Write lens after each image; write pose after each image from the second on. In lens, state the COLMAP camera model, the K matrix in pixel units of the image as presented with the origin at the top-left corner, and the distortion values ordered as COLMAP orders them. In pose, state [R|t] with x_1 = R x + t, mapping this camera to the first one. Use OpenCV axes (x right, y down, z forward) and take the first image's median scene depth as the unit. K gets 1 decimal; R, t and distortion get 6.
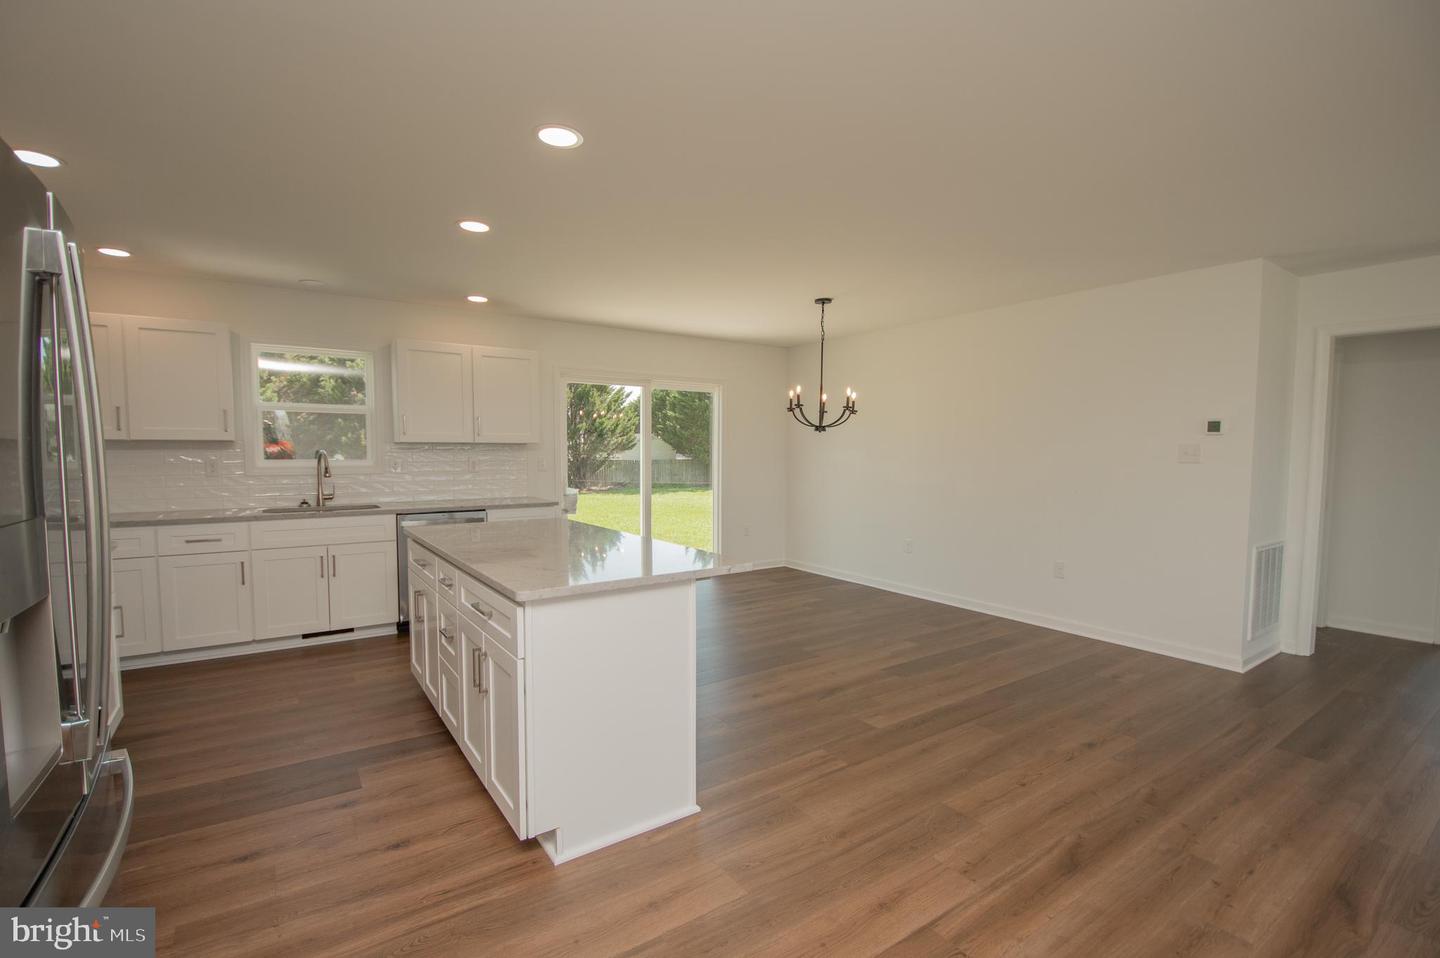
lens RADIAL K [[646.0, 0, 717.8], [0, 646.0, 489.1], [0, 0, 1]] dist [-0.030360, -0.000863]
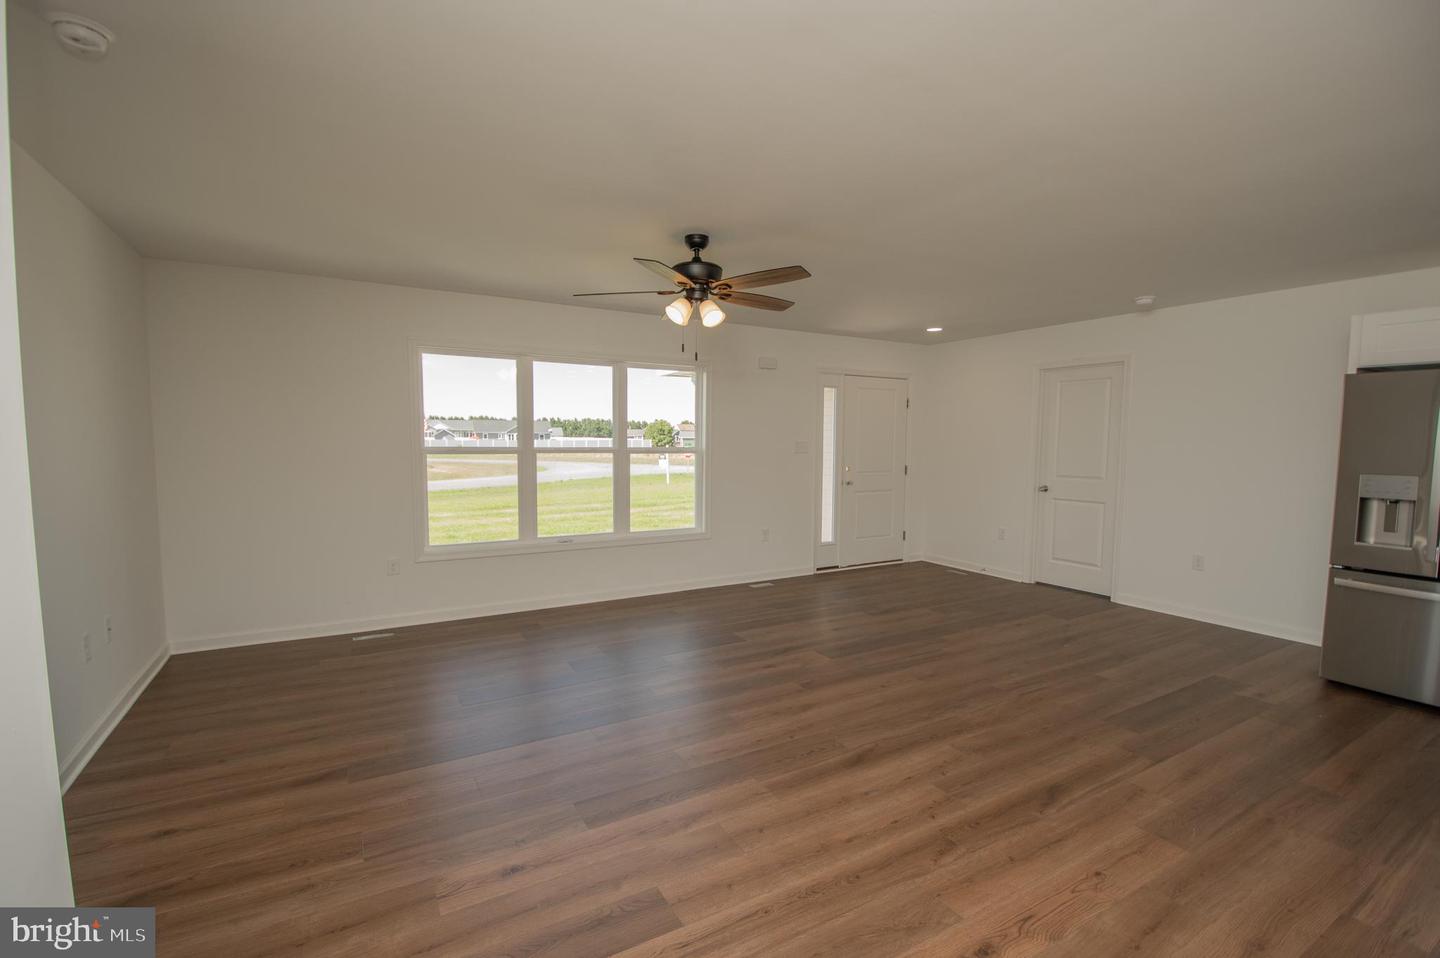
lens RADIAL K [[646.0, 0, 717.8], [0, 646.0, 489.1], [0, 0, 1]] dist [-0.030360, -0.000863]
pose [[-0.997676, -0.004955, 0.067951, 0.992072], [0.004533, 0.990316, 0.138761, -0.137302], [-0.067981, 0.138746, -0.987992, 1.917930]]
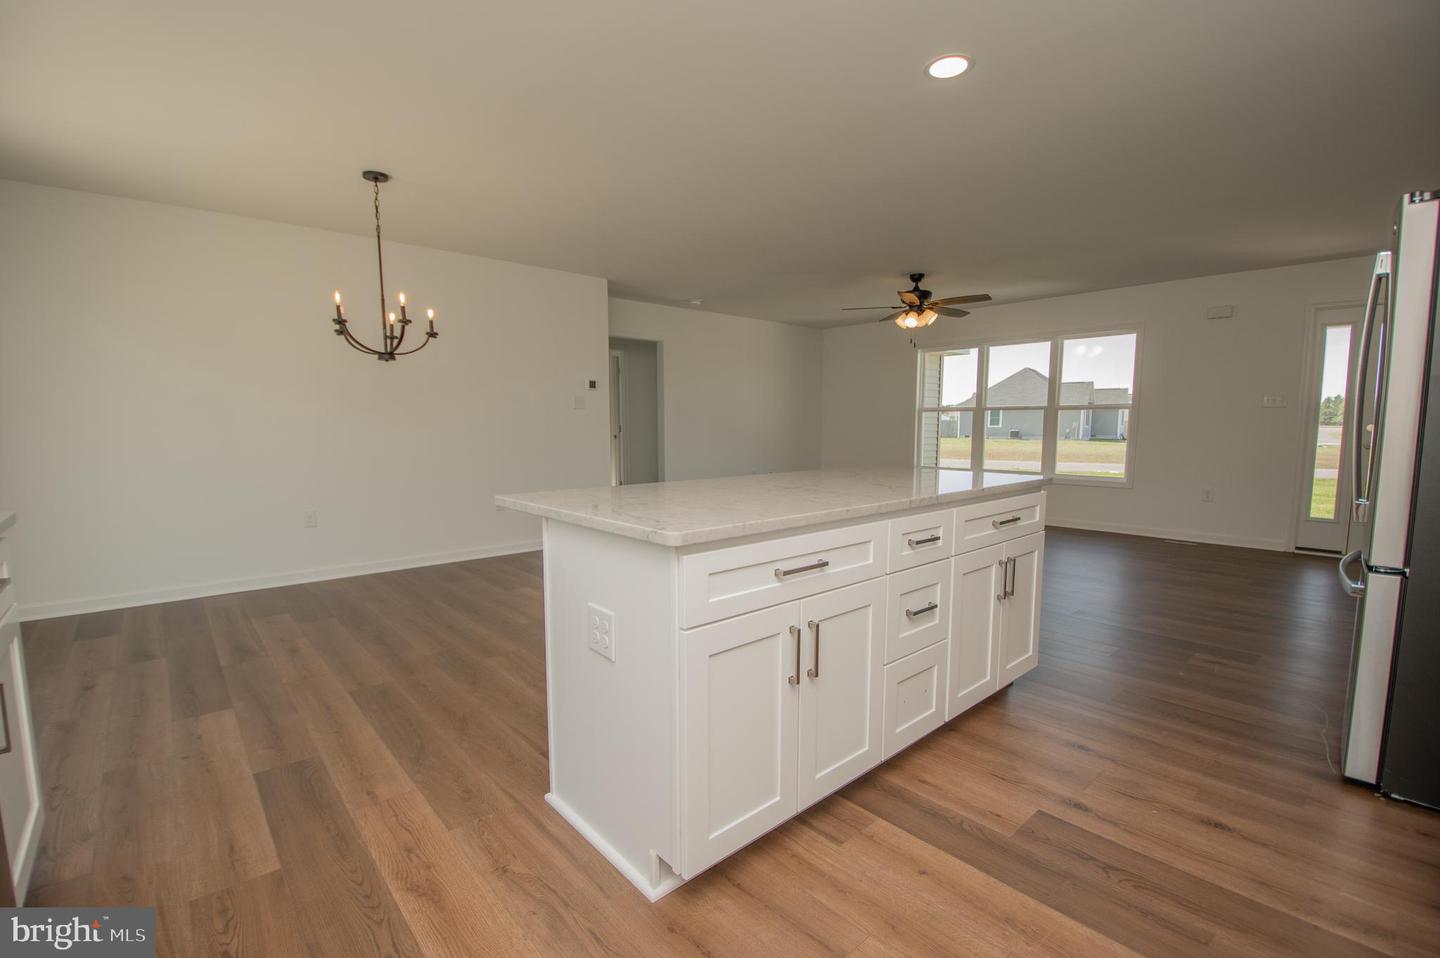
lens RADIAL K [[646.0, 0, 717.8], [0, 646.0, 489.1], [0, 0, 1]] dist [-0.030360, -0.000863]
pose [[-0.111040, -0.101468, 0.988623, -1.283762], [0.065042, 0.991900, 0.109109, -0.001816], [-0.991685, 0.076417, -0.103541, 1.503069]]
